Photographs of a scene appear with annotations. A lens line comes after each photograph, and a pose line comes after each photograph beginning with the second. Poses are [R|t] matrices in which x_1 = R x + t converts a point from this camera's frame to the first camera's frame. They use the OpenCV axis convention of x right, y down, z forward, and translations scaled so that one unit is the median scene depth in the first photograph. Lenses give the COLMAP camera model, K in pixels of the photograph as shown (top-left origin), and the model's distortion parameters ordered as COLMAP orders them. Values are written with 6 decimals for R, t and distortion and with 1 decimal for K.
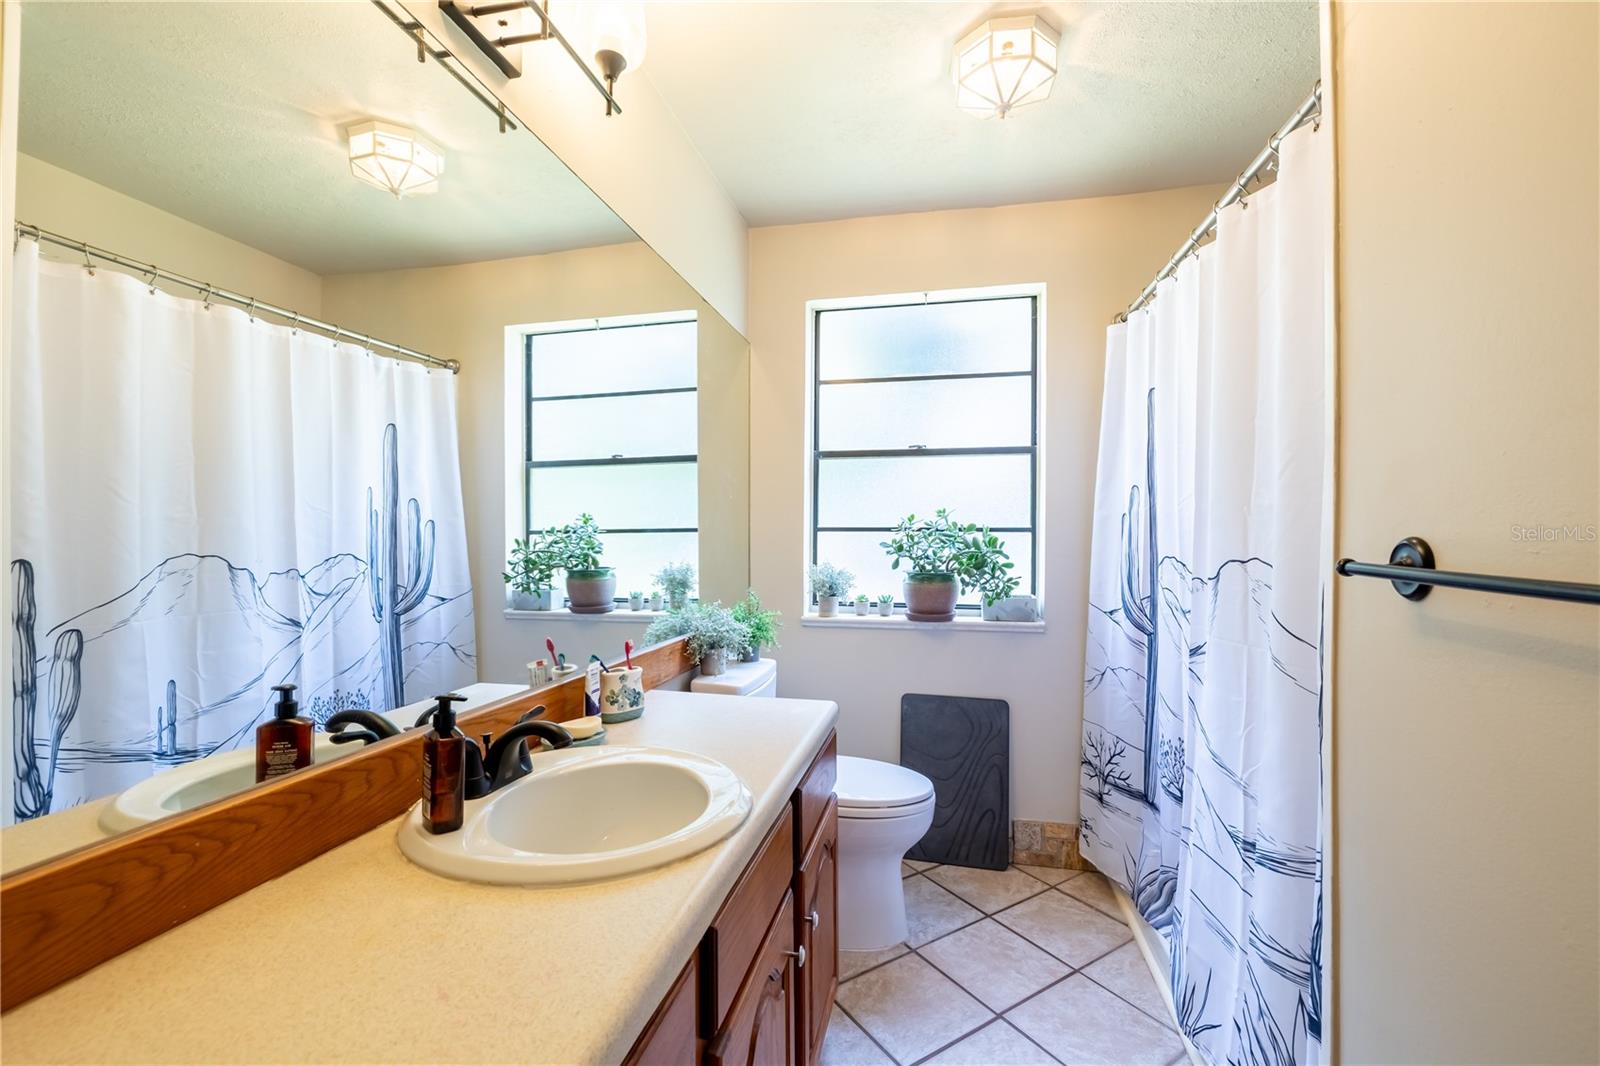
lens RADIAL K [[675.4, 0, 795.1], [0, 675.4, 538.2], [0, 0, 1]] dist [0.000080, 0.000125]
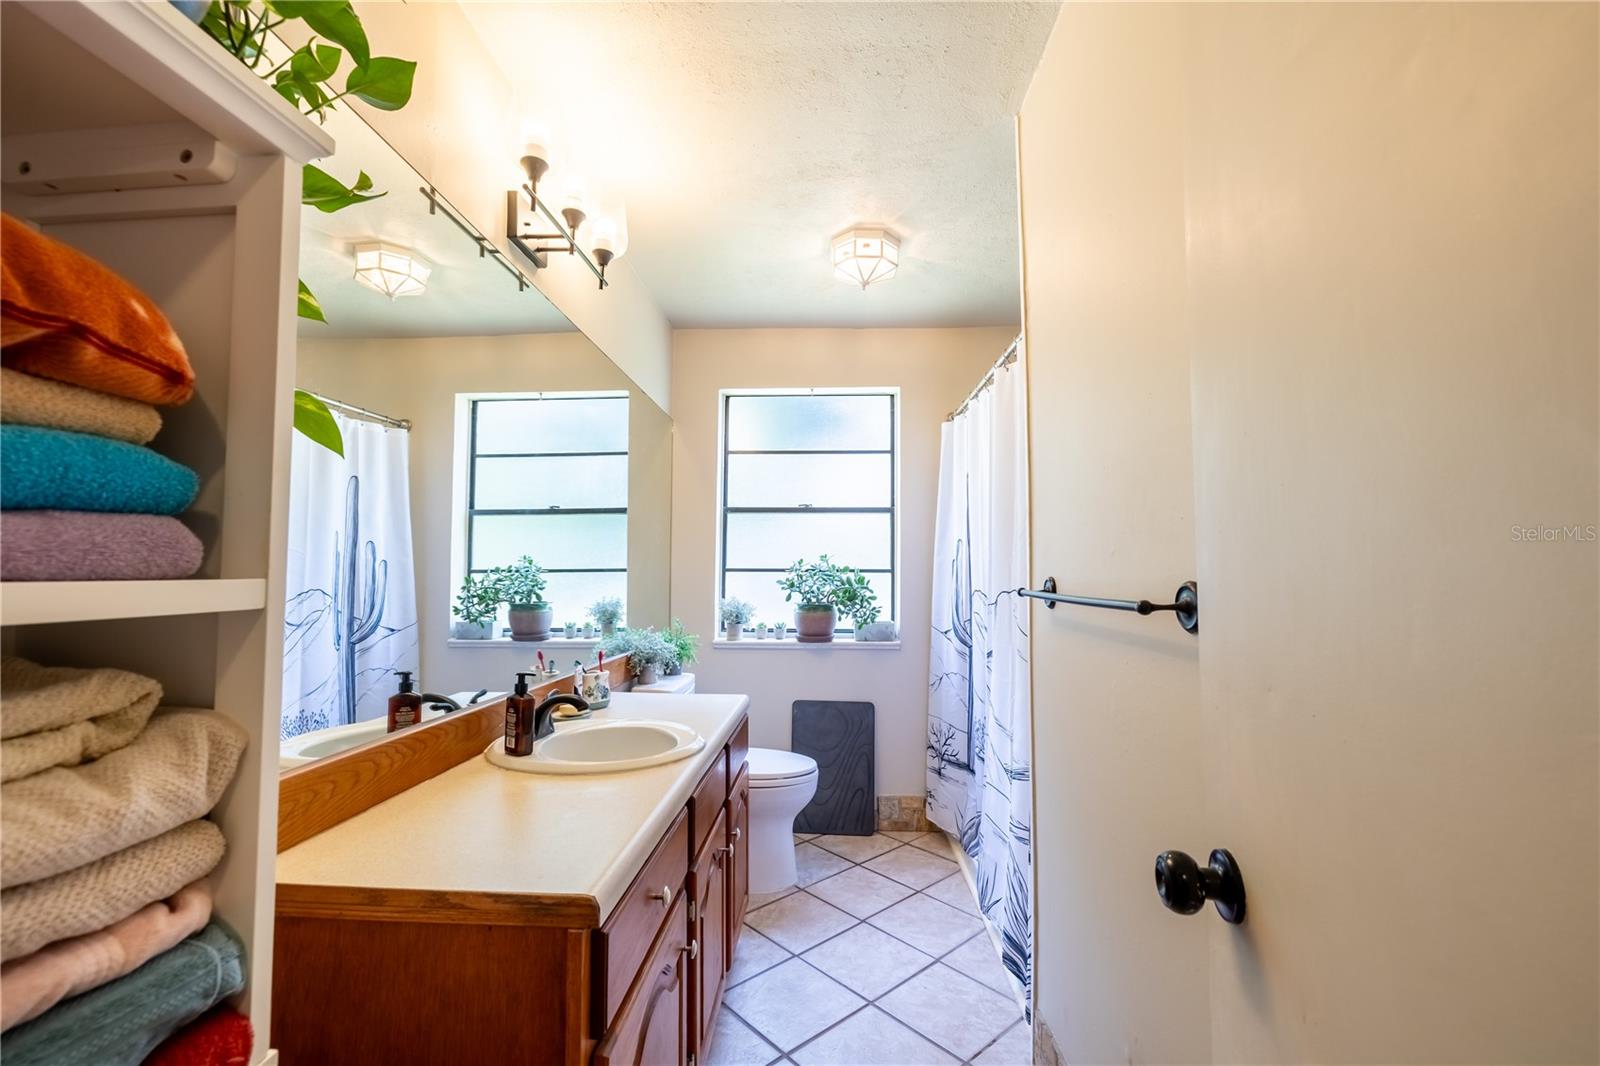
lens RADIAL K [[675.4, 0, 793.2], [0, 675.4, 537.8], [0, 0, 1]] dist [0.000080, 0.000125]
pose [[0.986599, 0.012215, 0.162706, -0.054847], [-0.002699, 0.998279, -0.058582, 0.000433], [-0.163141, 0.057358, 0.984934, -0.283859]]
